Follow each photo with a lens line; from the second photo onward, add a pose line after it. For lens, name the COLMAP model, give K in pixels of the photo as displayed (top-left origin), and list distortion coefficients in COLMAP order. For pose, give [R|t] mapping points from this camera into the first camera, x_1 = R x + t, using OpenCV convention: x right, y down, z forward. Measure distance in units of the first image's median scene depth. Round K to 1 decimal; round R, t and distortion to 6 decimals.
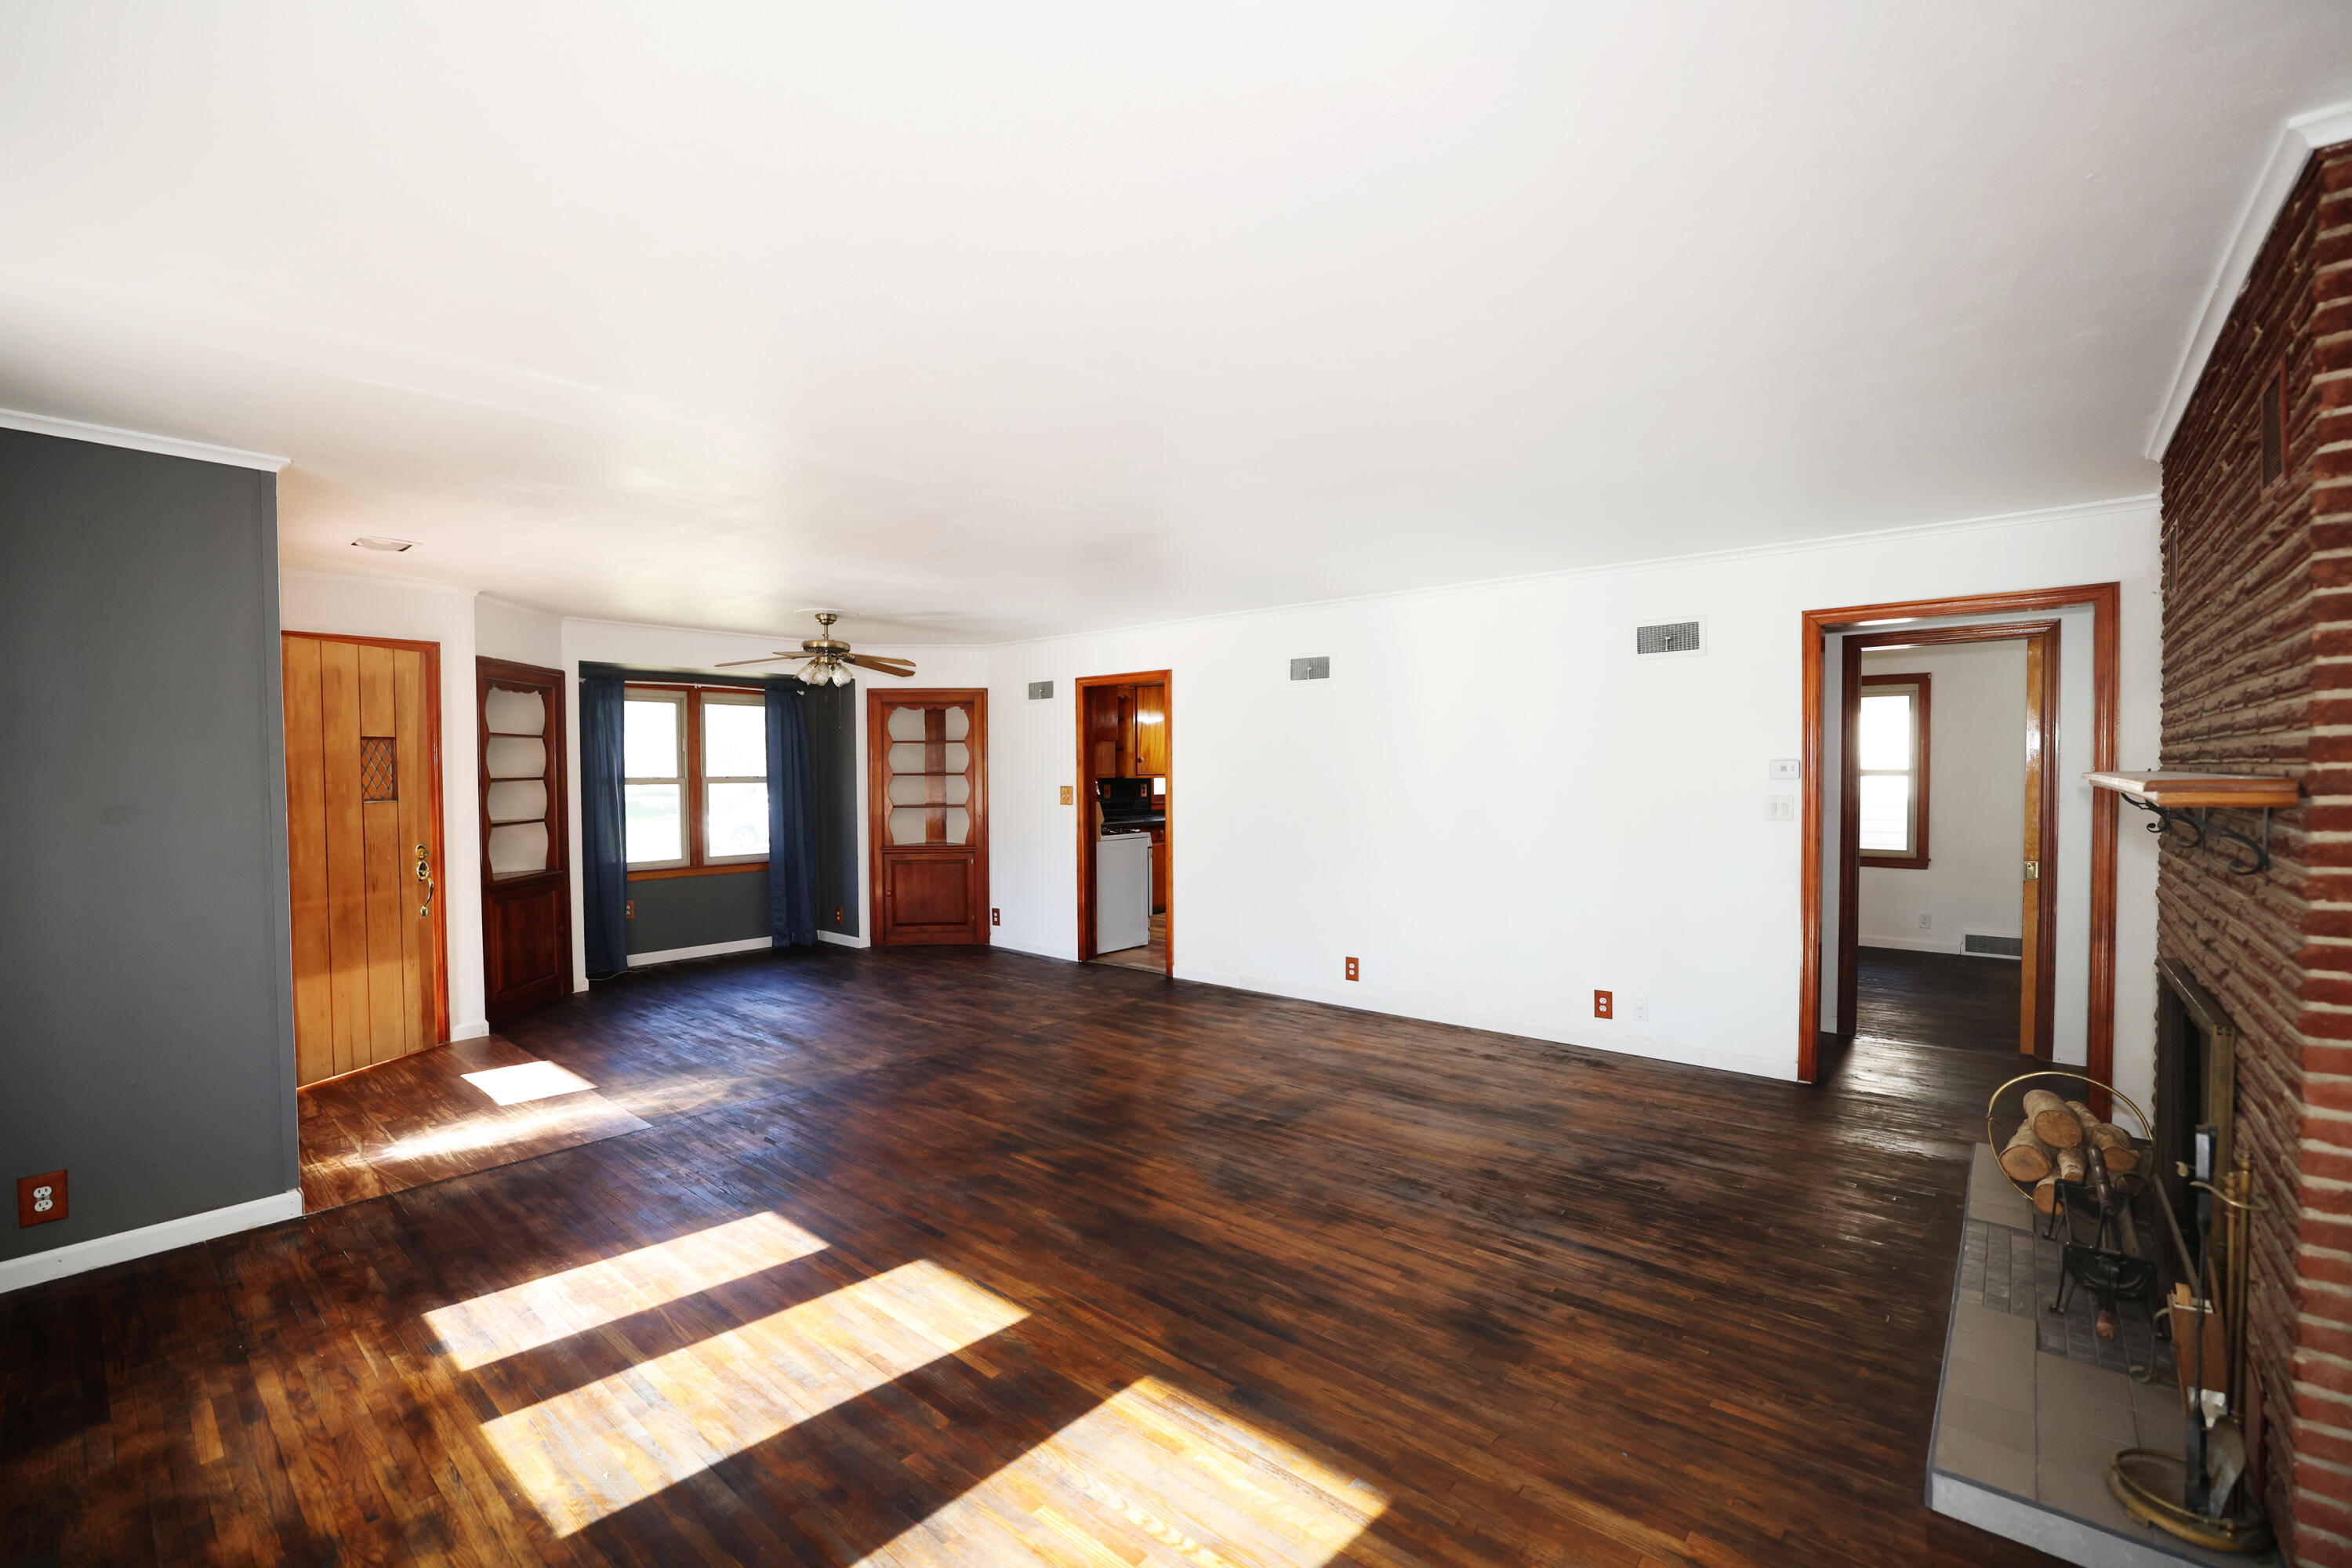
lens RADIAL K [[1006.1, 0, 1172.3], [0, 1006.1, 792.0], [0, 0, 1]] dist [-0.050259, 0.020057]
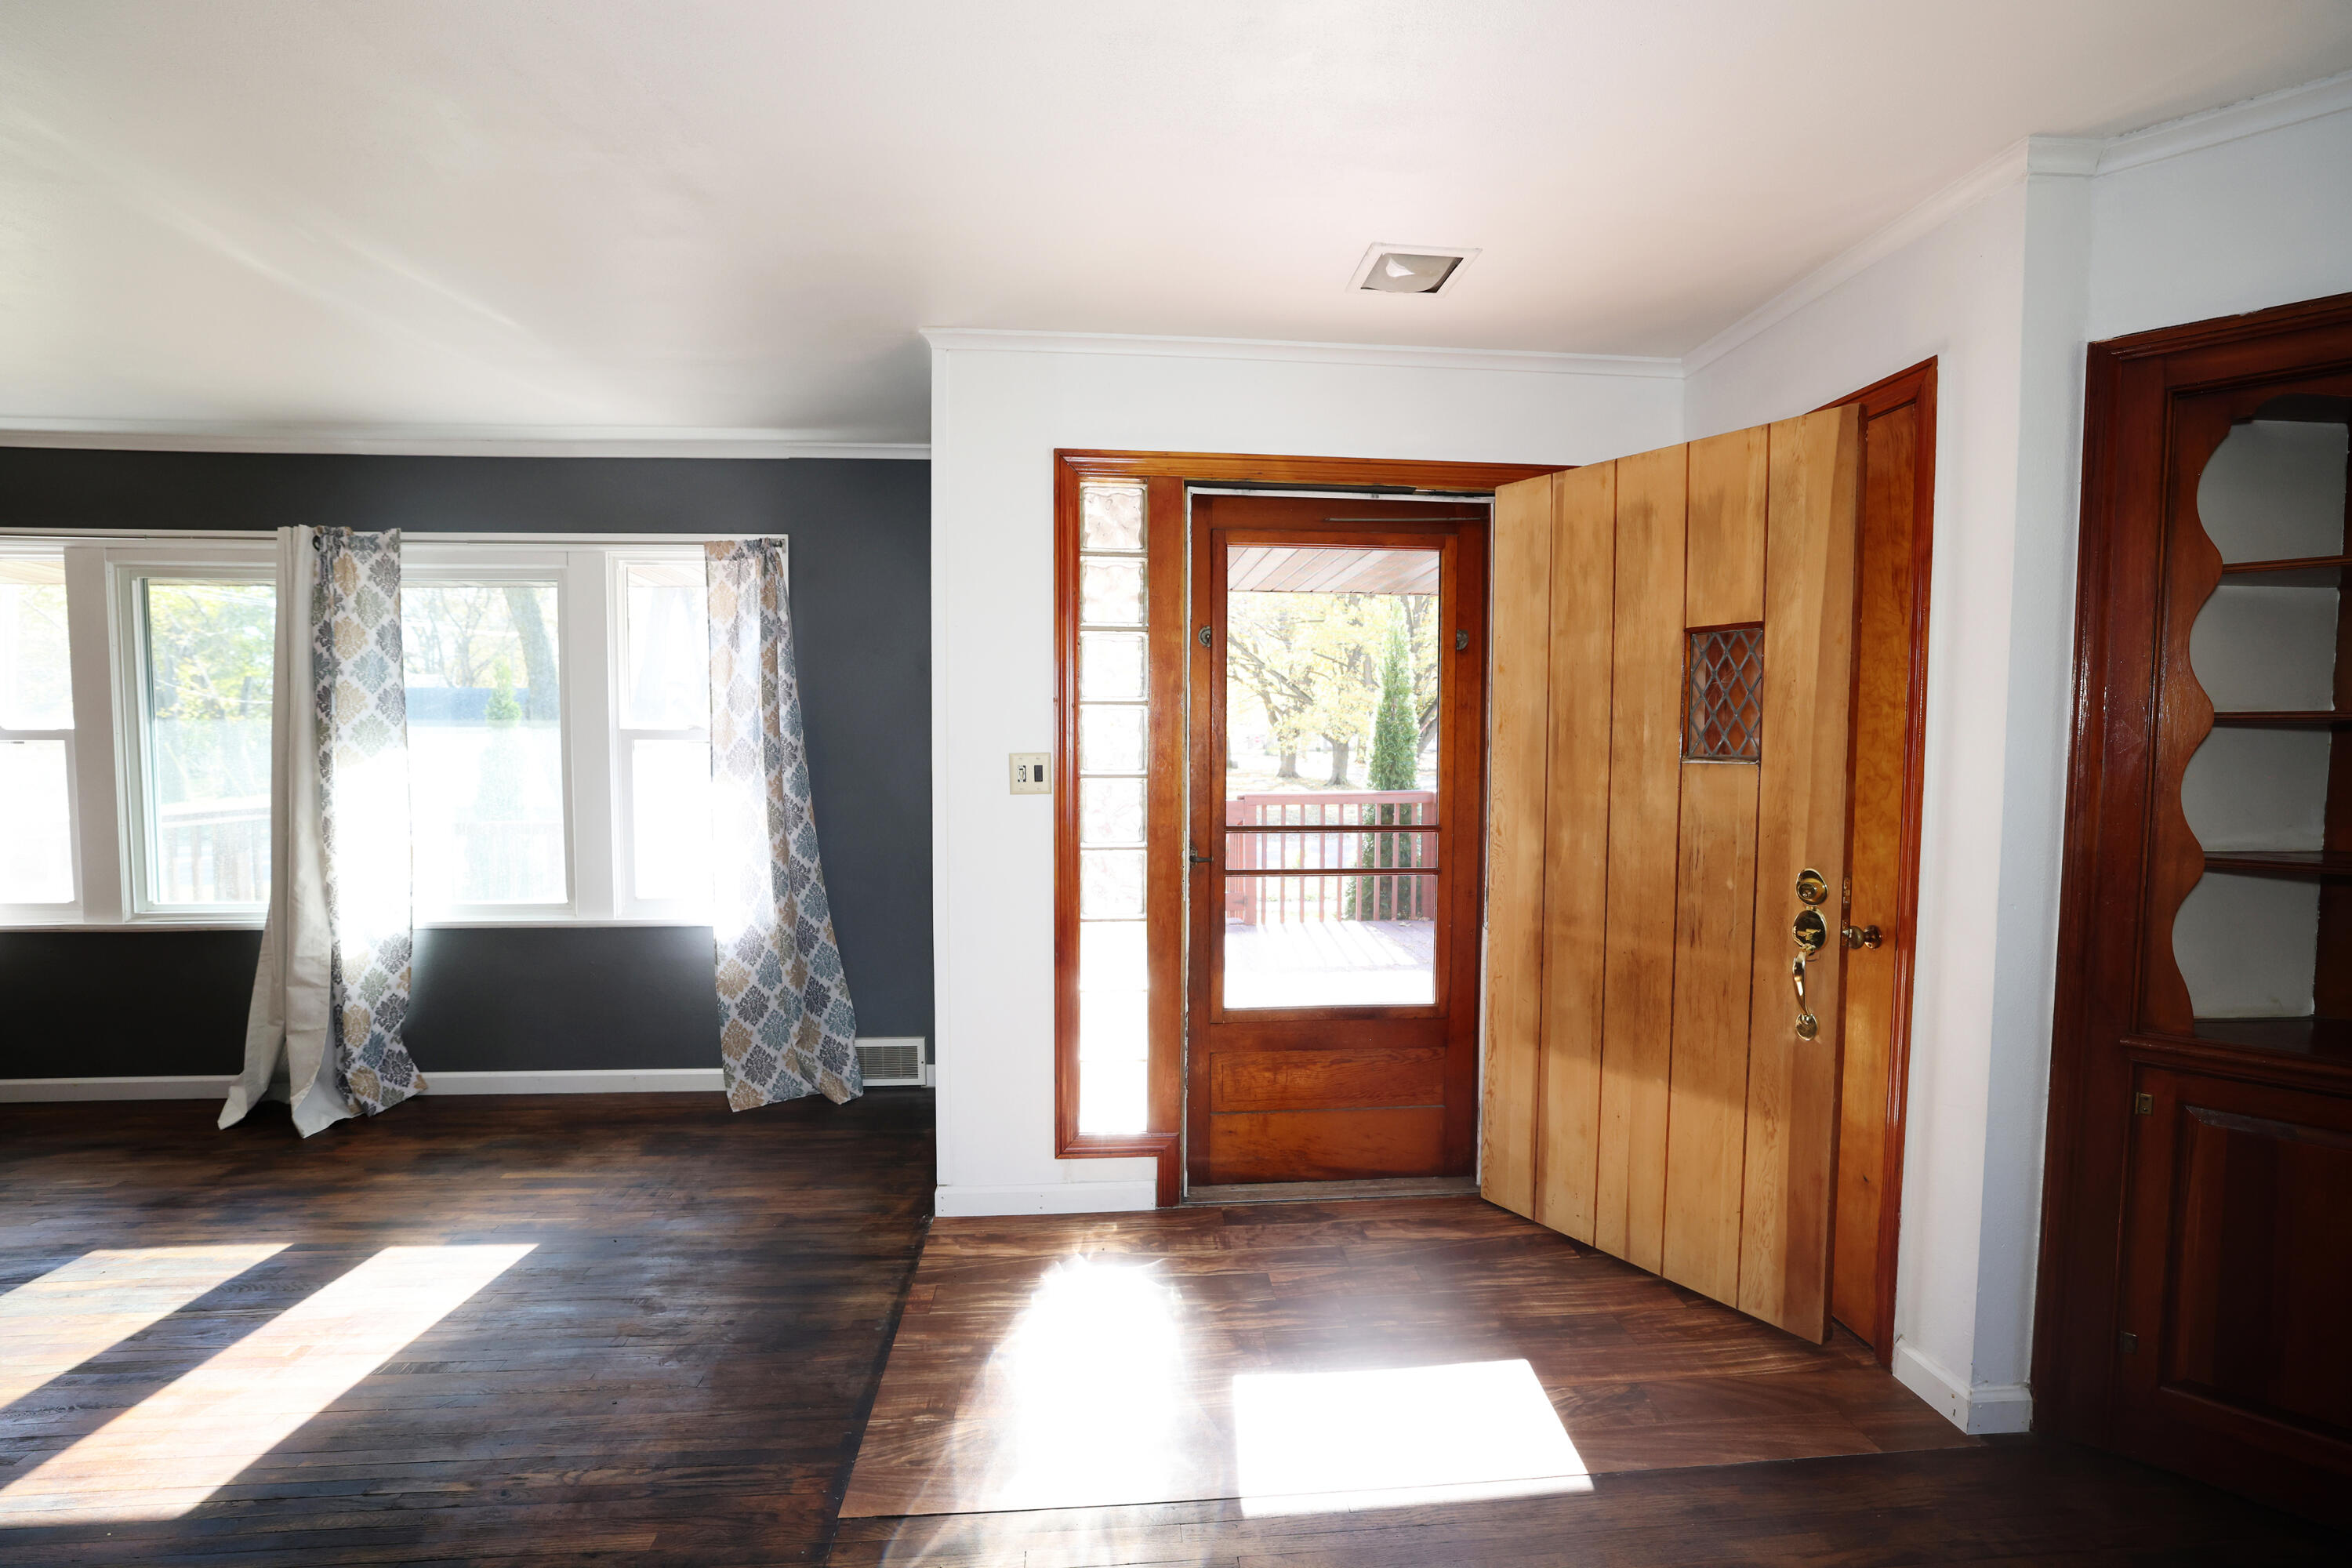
lens RADIAL K [[1006.1, 0, 1172.3], [0, 1006.1, 792.0], [0, 0, 1]] dist [-0.050259, 0.020057]
pose [[-0.701467, 0.042746, -0.711418, -0.270820], [-0.015280, 0.997068, 0.074976, -0.007430], [0.712538, 0.063464, -0.698758, 1.110572]]
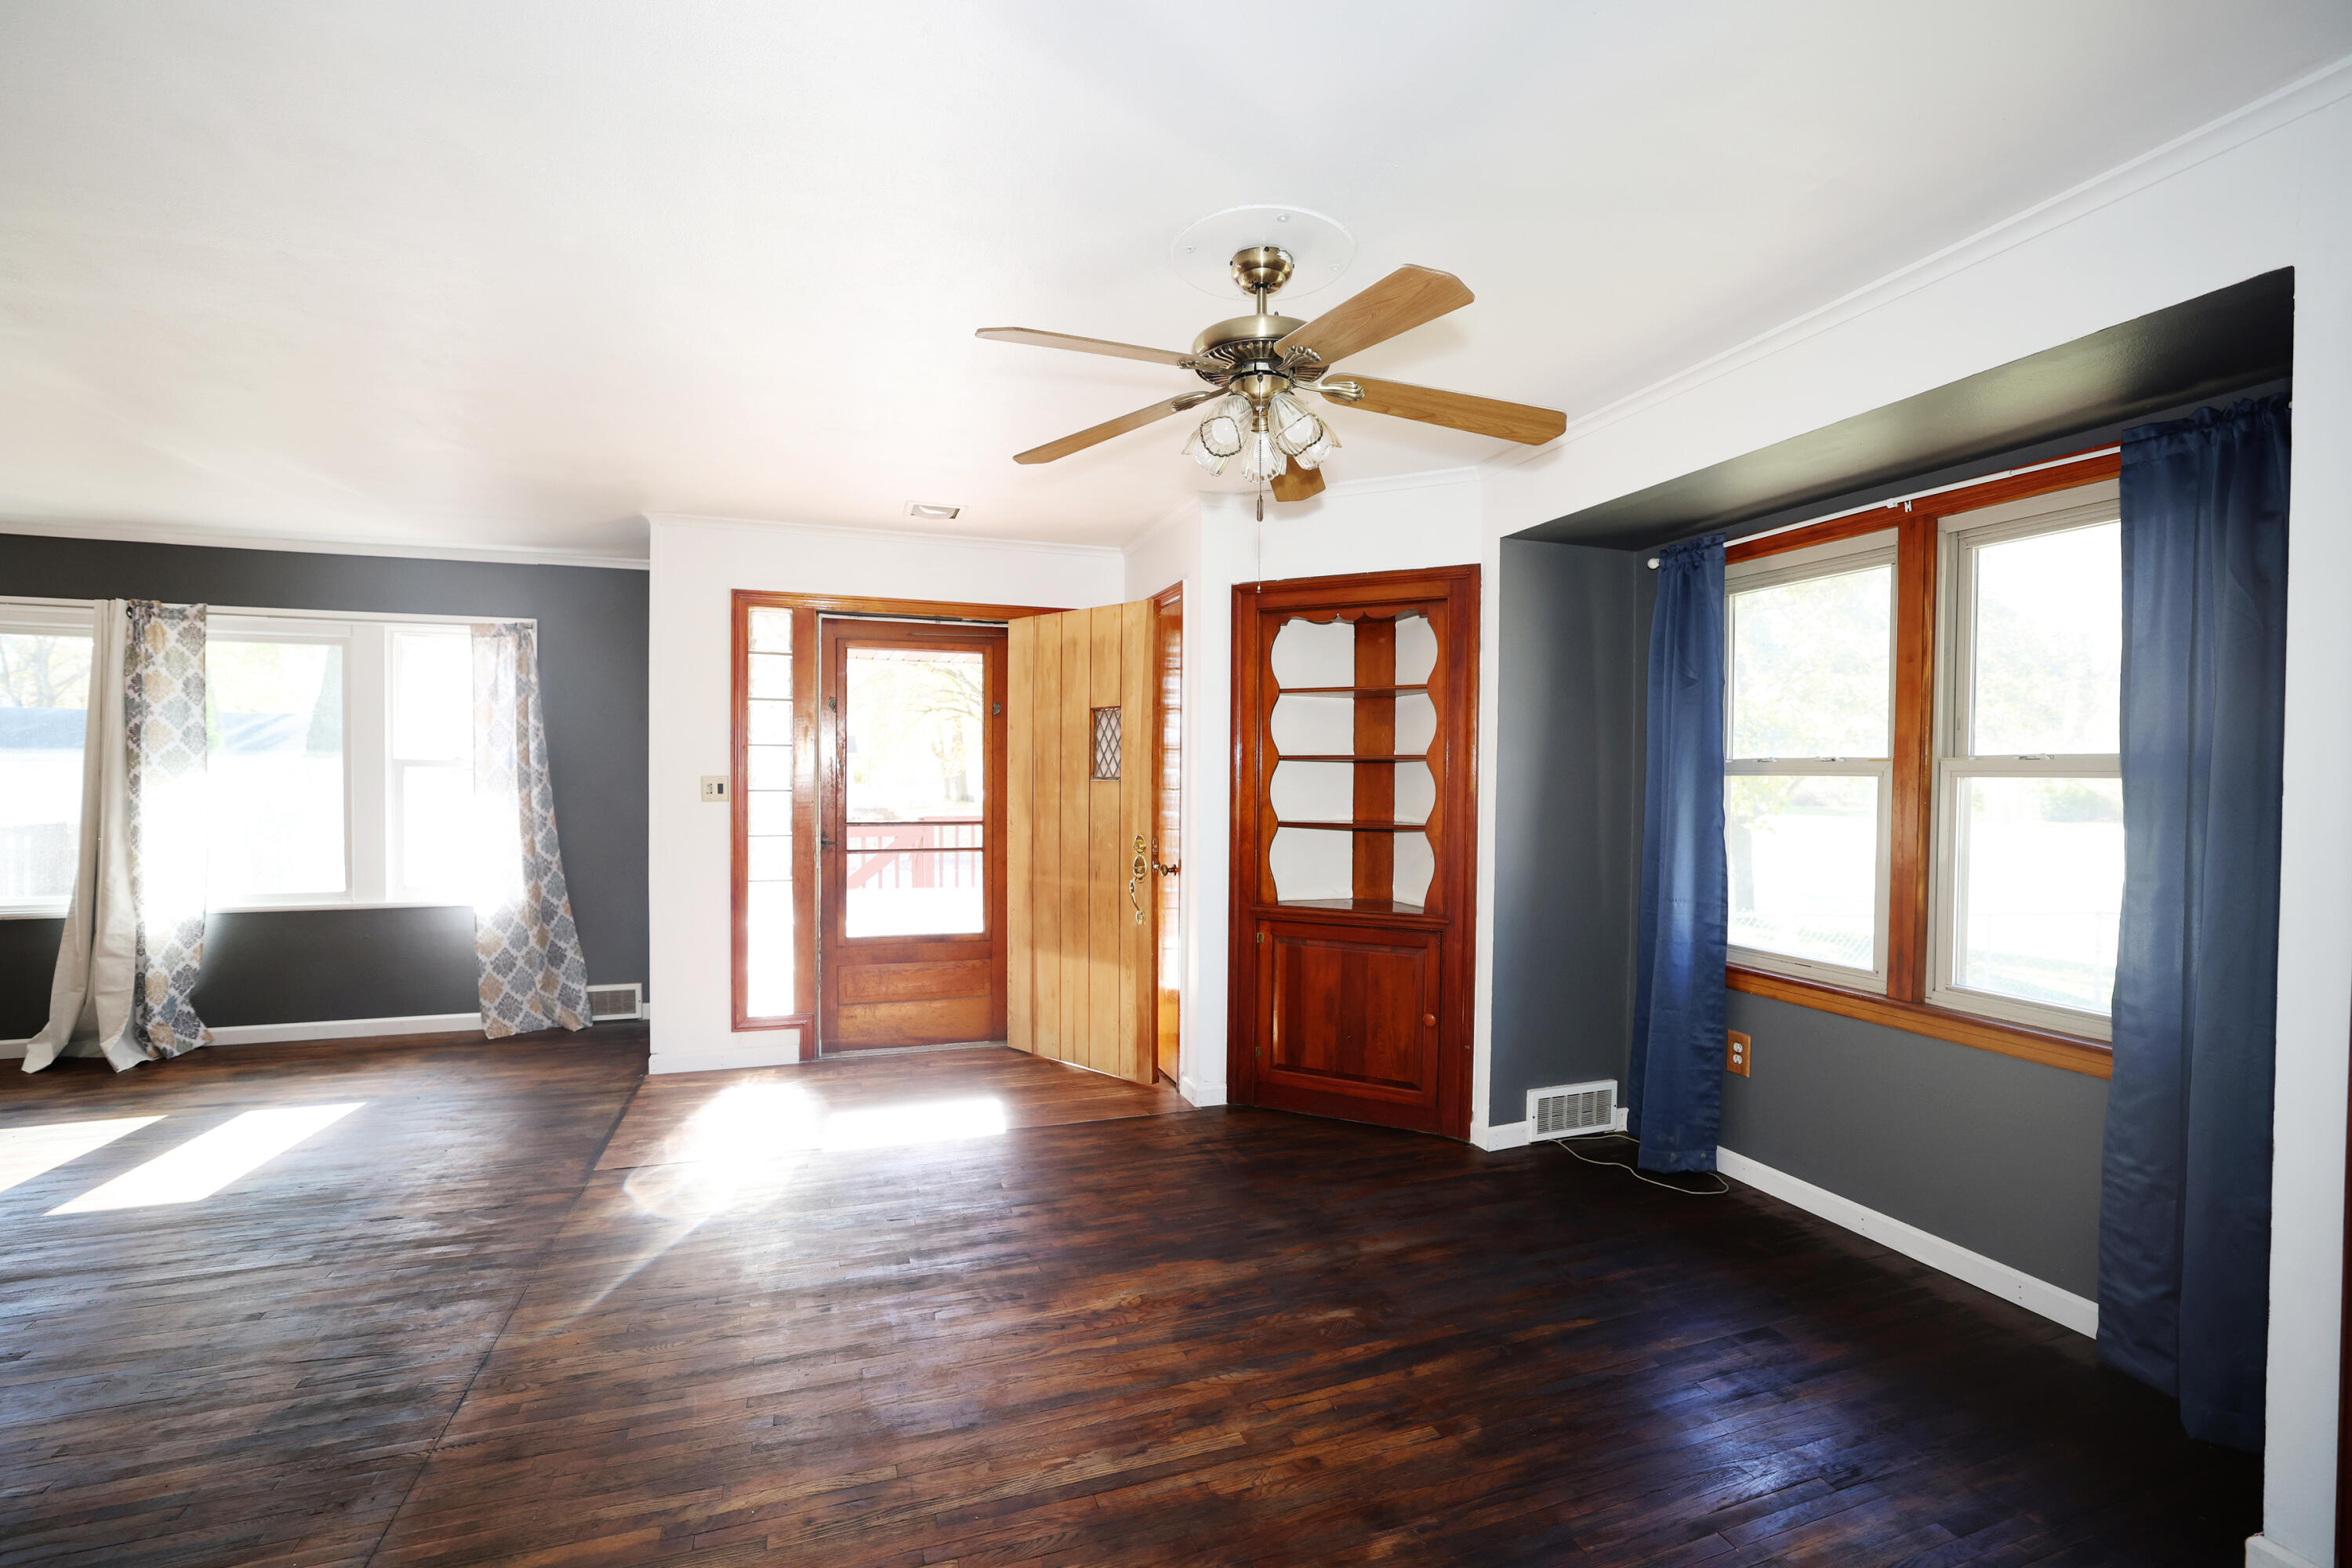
lens RADIAL K [[1006.1, 0, 1172.3], [0, 1006.1, 792.0], [0, 0, 1]] dist [-0.050259, 0.020057]
pose [[-0.501857, 0.018642, -0.864749, -0.051569], [-0.024196, 0.999074, 0.035579, -0.012996], [0.864612, 0.038779, -0.500942, 1.458033]]
